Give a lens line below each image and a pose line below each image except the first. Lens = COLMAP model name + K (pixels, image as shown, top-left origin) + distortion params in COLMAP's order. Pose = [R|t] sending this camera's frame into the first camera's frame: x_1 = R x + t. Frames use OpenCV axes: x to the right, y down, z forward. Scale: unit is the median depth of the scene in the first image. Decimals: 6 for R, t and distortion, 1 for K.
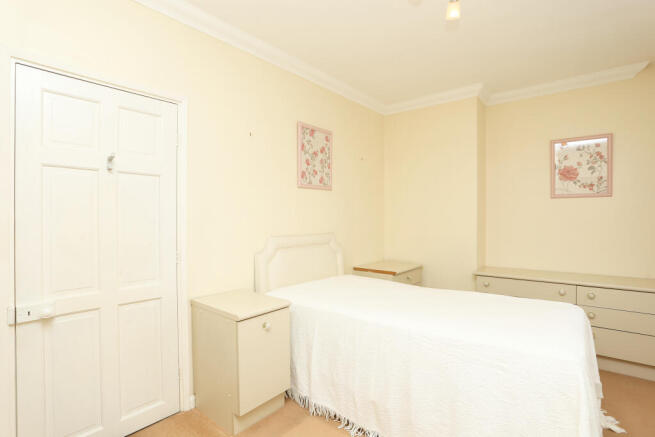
lens RADIAL K [[322.0, 0, 329.4], [0, 322.0, 220.2], [0, 0, 1]] dist [-0.040770, 0.004969]
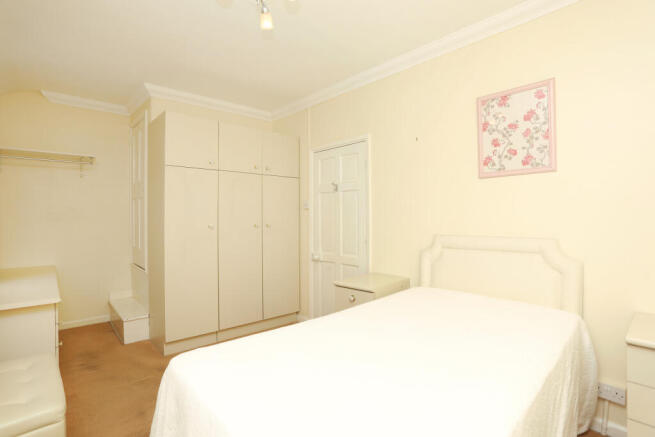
lens RADIAL K [[322.0, 0, 330.4], [0, 322.0, 217.7], [0, 0, 1]] dist [-0.040770, 0.004969]
pose [[-0.109951, 0.005352, -0.993923, 0.710664], [0.000682, 0.999986, 0.005309, -0.006221], [0.993937, -0.000094, -0.109953, 0.675232]]
